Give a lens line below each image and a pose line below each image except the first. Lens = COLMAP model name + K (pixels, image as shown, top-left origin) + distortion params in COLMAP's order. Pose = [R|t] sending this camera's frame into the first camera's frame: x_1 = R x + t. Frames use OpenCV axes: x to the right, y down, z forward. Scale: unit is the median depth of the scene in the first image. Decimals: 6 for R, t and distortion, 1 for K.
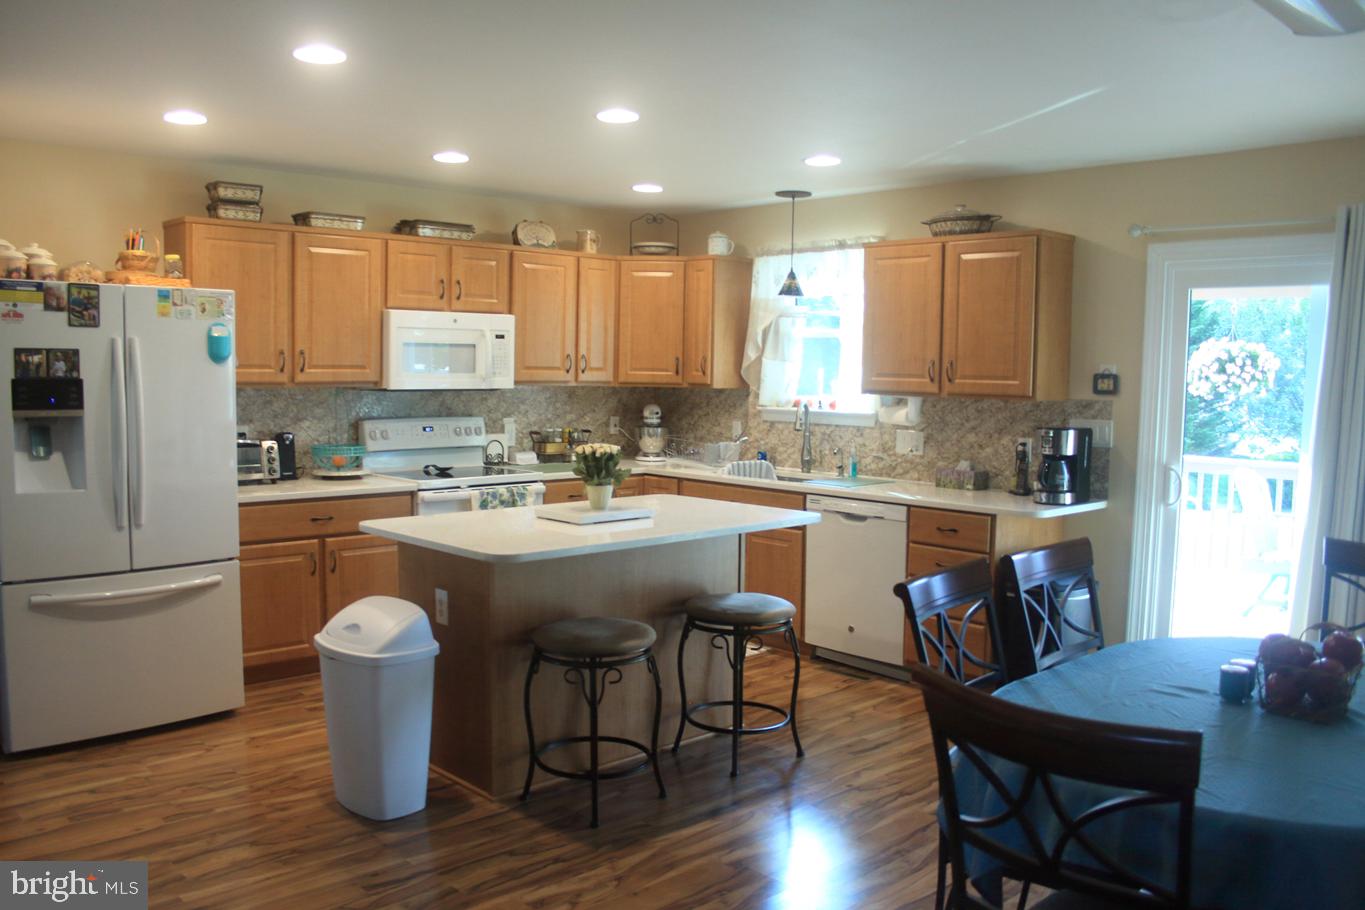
lens RADIAL K [[1115.5, 0, 682.5], [0, 1115.5, 455.0], [0, 0, 1]] dist [-0.139364, 0.127920]
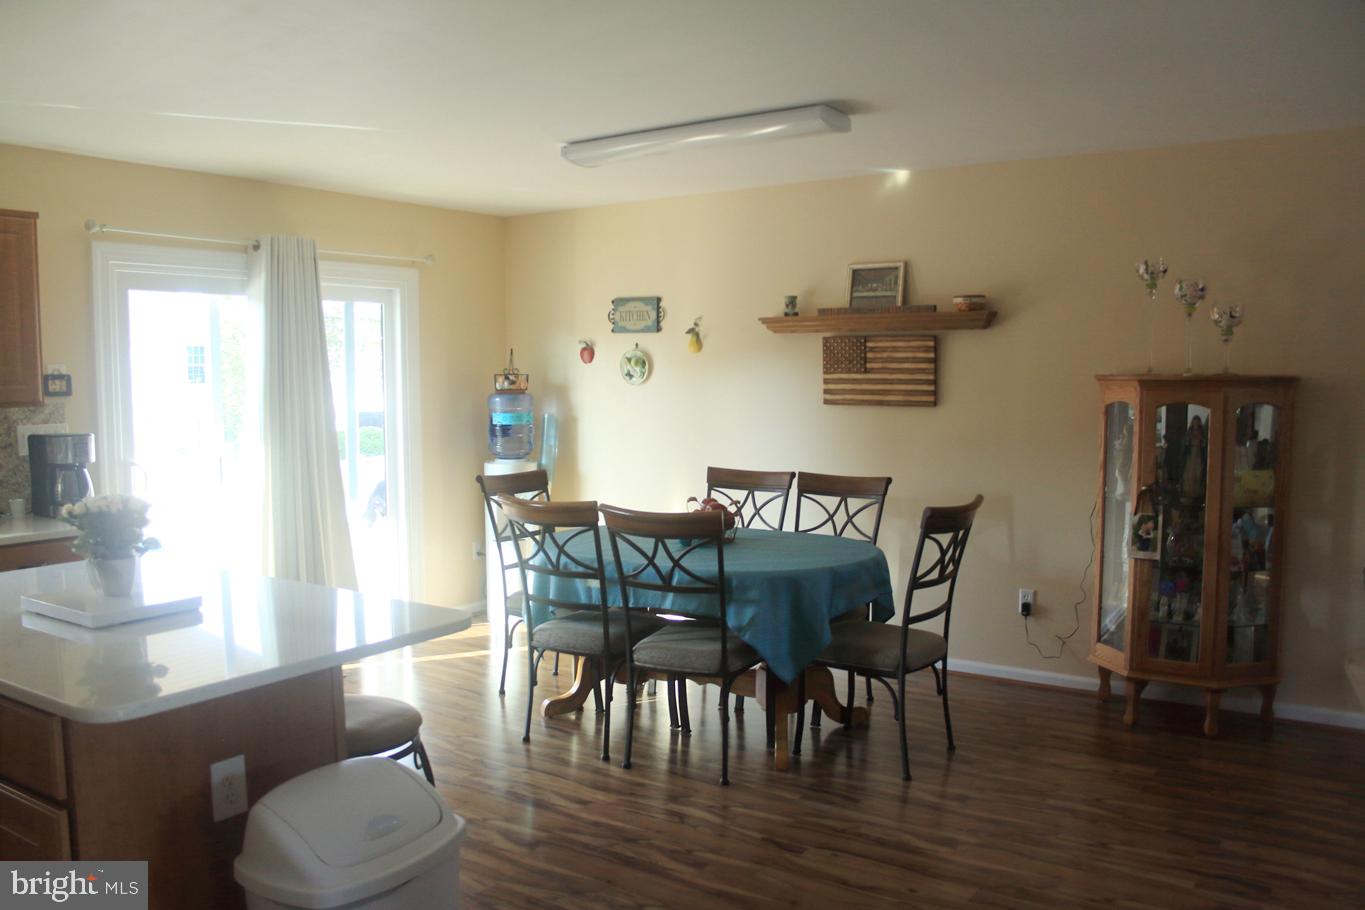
lens RADIAL K [[1115.5, 0, 682.5], [0, 1115.5, 455.0], [0, 0, 1]] dist [-0.139364, 0.127920]
pose [[-0.225264, -0.080684, 0.970951, -0.648137], [0.083266, 0.991325, 0.101695, -0.055217], [-0.970733, 0.103755, -0.216591, 0.687241]]
